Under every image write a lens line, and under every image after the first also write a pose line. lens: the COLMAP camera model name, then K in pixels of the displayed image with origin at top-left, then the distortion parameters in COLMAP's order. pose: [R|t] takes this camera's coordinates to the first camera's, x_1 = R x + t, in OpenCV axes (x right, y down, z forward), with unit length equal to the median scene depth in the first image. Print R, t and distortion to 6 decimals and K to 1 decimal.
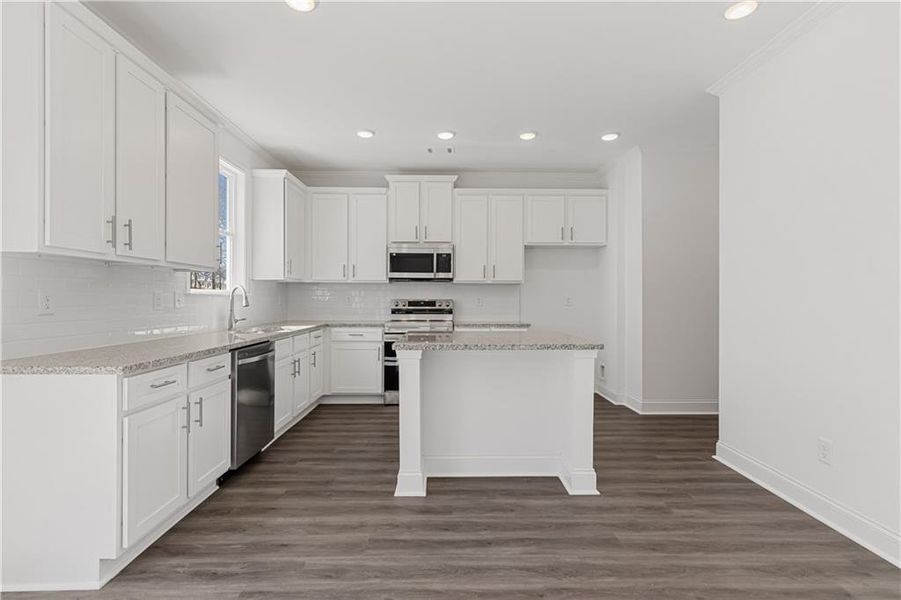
lens RADIAL K [[424.9, 0, 450.5], [0, 424.9, 300.0], [0, 0, 1]] dist [0.000708, -0.000013]
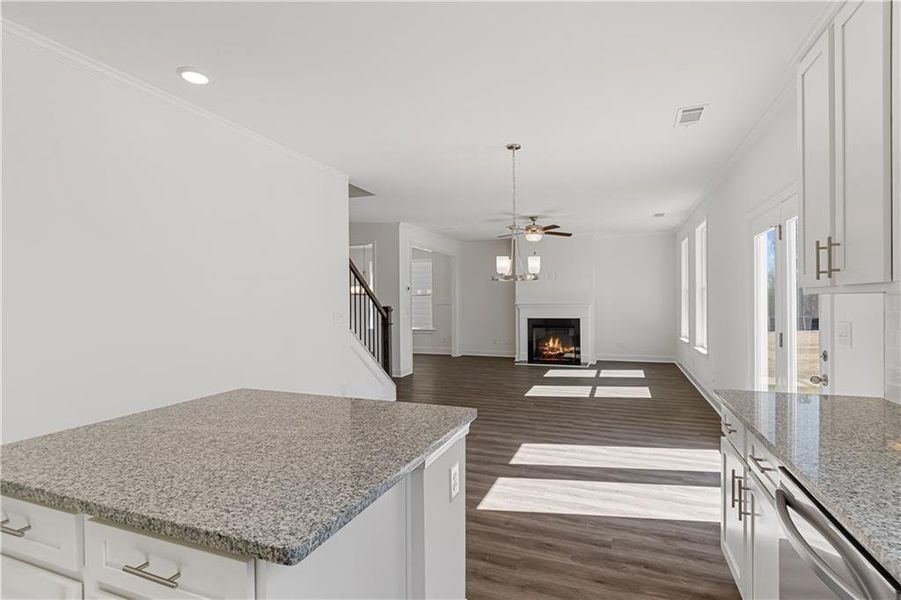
lens RADIAL K [[440.2, 0, 450.5], [0, 440.2, 300.0], [0, 0, 1]] dist [-0.002826, -0.000656]
pose [[-0.929248, 0.000915, 0.369456, -0.205038], [0.001037, 0.999999, 0.000131, -0.039926], [-0.369456, 0.000505, -0.929248, 0.957129]]
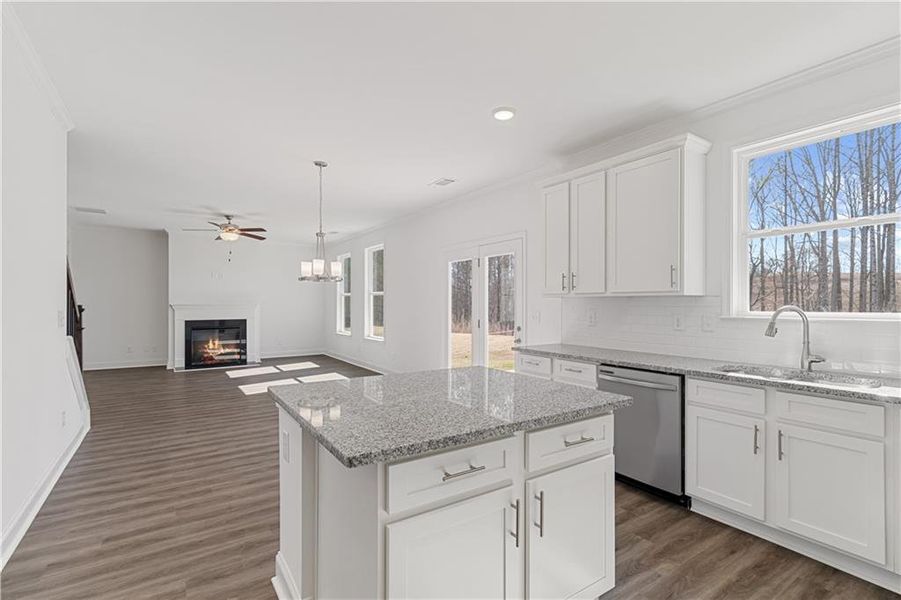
lens RADIAL K [[424.9, 0, 450.5], [0, 424.9, 300.0], [0, 0, 1]] dist [0.000708, -0.000013]
pose [[-0.836845, -0.010913, -0.547331, 0.295944], [-0.006075, 0.999925, -0.010648, -0.028254], [0.547406, -0.005585, -0.836848, 1.064883]]
